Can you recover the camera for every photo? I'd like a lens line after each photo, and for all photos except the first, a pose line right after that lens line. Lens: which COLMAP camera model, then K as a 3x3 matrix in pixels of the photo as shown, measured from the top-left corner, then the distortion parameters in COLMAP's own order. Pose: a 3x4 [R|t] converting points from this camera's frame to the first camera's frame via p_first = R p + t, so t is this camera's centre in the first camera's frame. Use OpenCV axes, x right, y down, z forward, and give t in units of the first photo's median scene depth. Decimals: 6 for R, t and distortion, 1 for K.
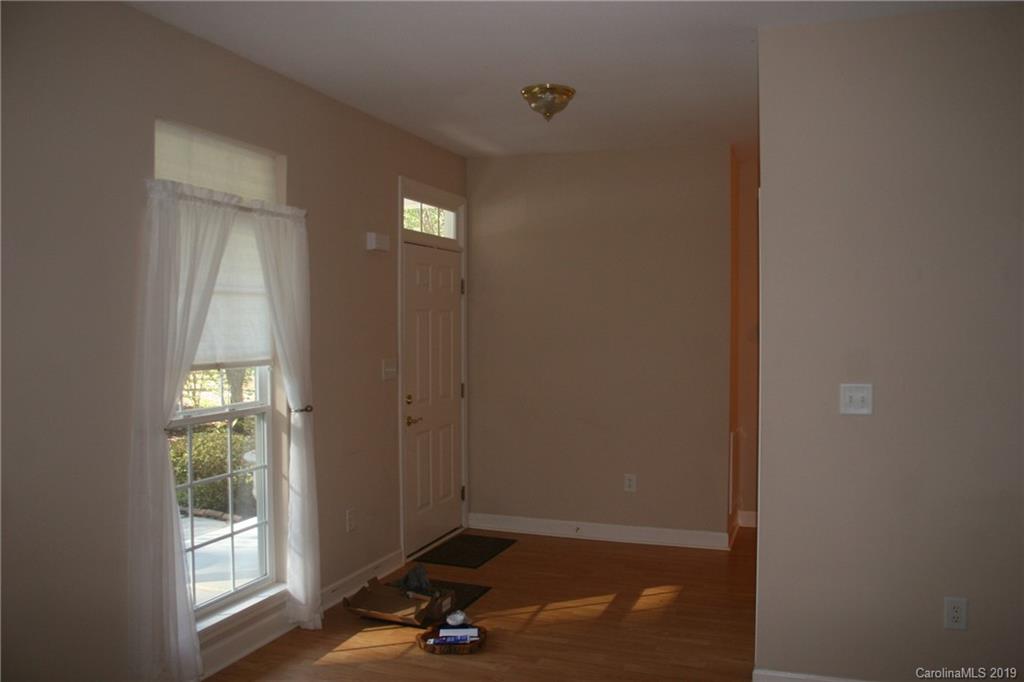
lens RADIAL K [[848.4, 0, 516.2], [0, 848.4, 346.2], [0, 0, 1]] dist [-0.155483, 0.130129]
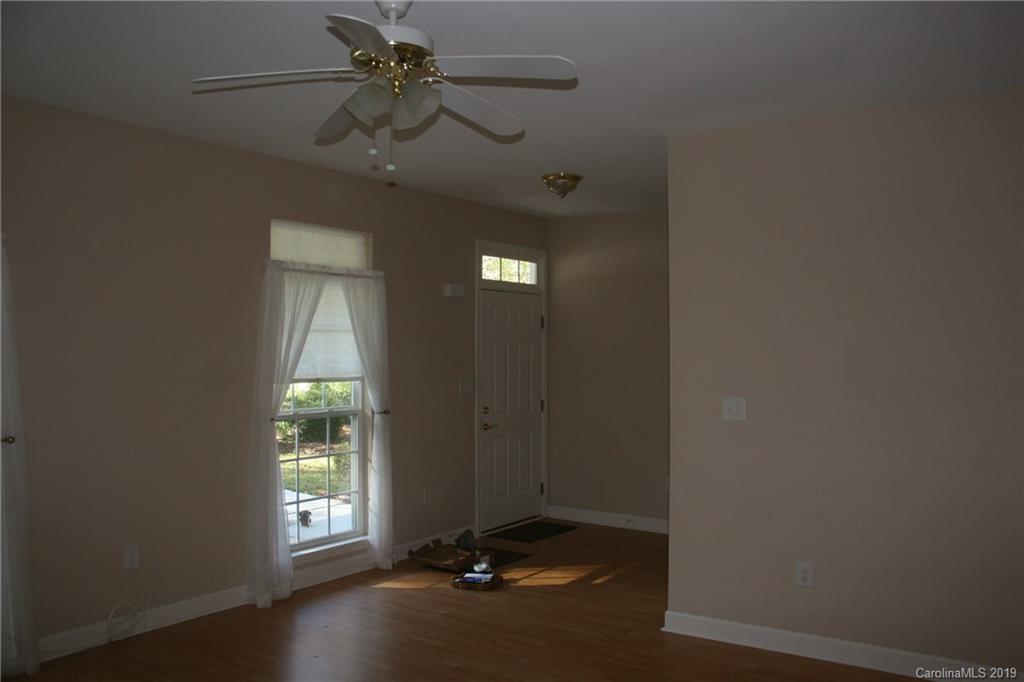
lens RADIAL K [[848.4, 0, 516.2], [0, 848.4, 346.2], [0, 0, 1]] dist [-0.155483, 0.130129]
pose [[0.964396, 0.001243, -0.264461, 0.343371], [-0.009649, 0.999489, -0.030489, 0.005311], [0.264288, 0.031956, 0.963914, -0.319693]]
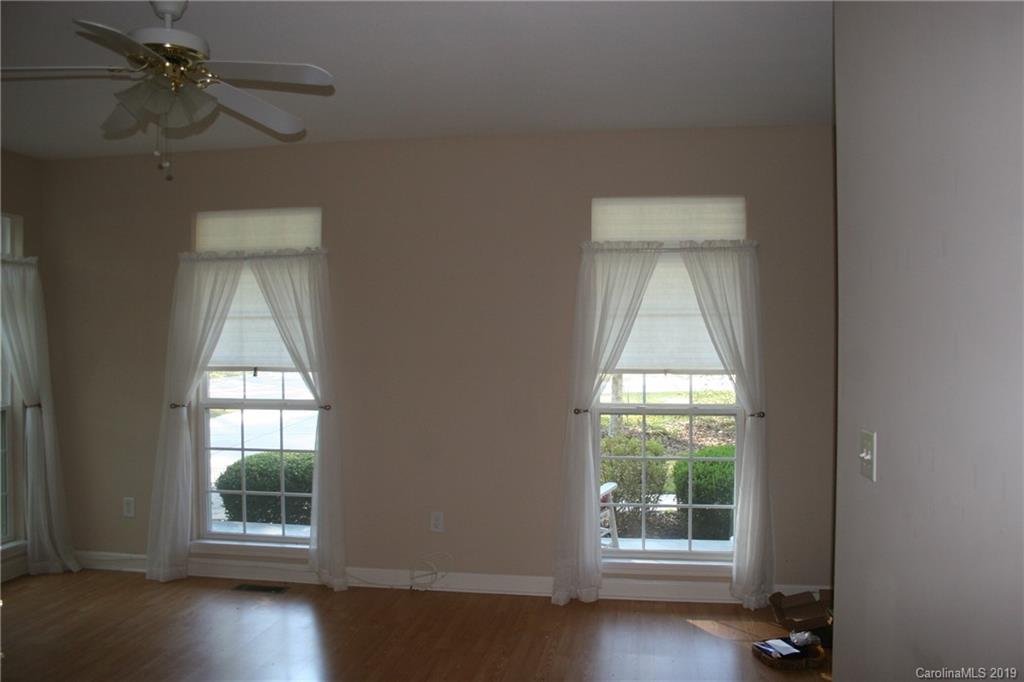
lens RADIAL K [[871.6, 0, 512.2], [0, 871.6, 340.2], [0, 0, 1]] dist [-0.117140, 0.142050]
pose [[0.186786, 0.005392, -0.982386, 0.848748], [-0.029590, 0.999562, -0.000139, -0.015949], [0.981955, 0.029095, 0.186864, 0.457722]]
